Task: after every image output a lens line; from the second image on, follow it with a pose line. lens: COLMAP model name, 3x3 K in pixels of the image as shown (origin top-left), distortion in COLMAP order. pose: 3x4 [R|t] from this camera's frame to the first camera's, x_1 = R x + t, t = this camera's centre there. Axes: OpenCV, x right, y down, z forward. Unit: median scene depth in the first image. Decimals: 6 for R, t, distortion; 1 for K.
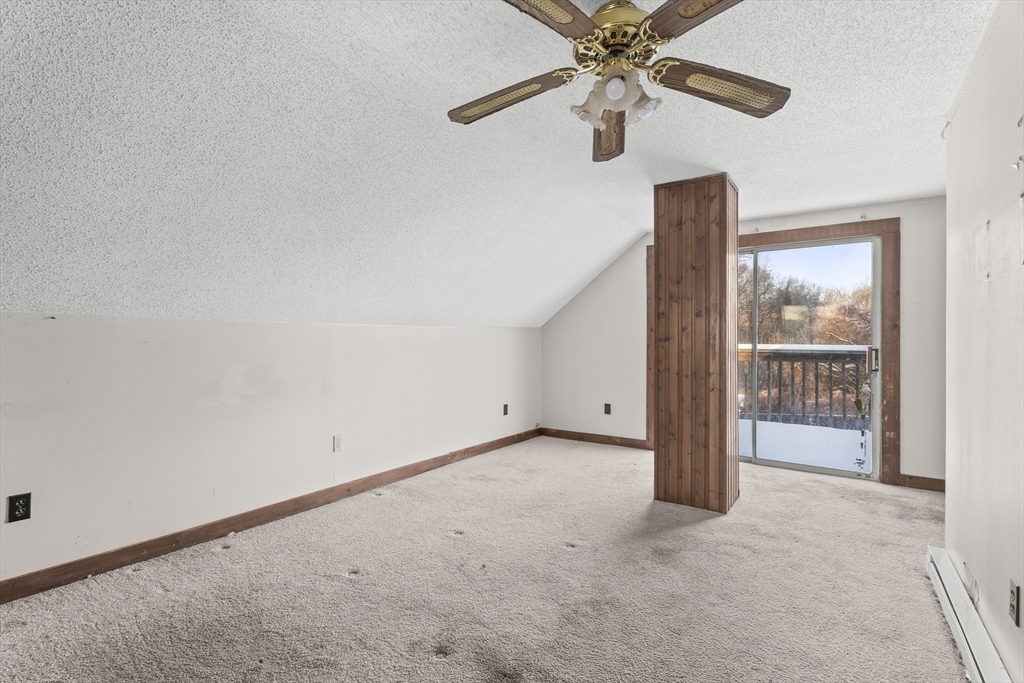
lens RADIAL K [[467.6, 0, 511.3], [0, 467.6, 336.8], [0, 0, 1]] dist [-0.002117, 0.000009]
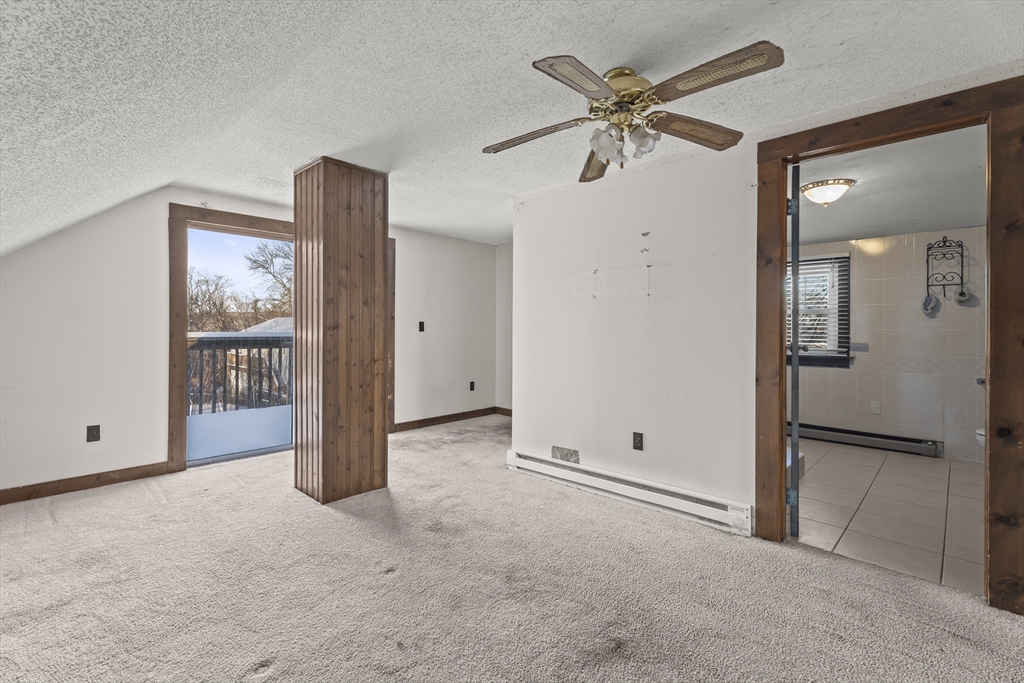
lens RADIAL K [[467.6, 0, 486.2], [0, 467.6, 330.3], [0, 0, 1]] dist [-0.002117, 0.000009]
pose [[0.177259, -0.009646, 0.984117, -0.543576], [-0.005769, 0.999925, 0.010840, -0.000746], [-0.984147, -0.007599, 0.177190, 0.550016]]
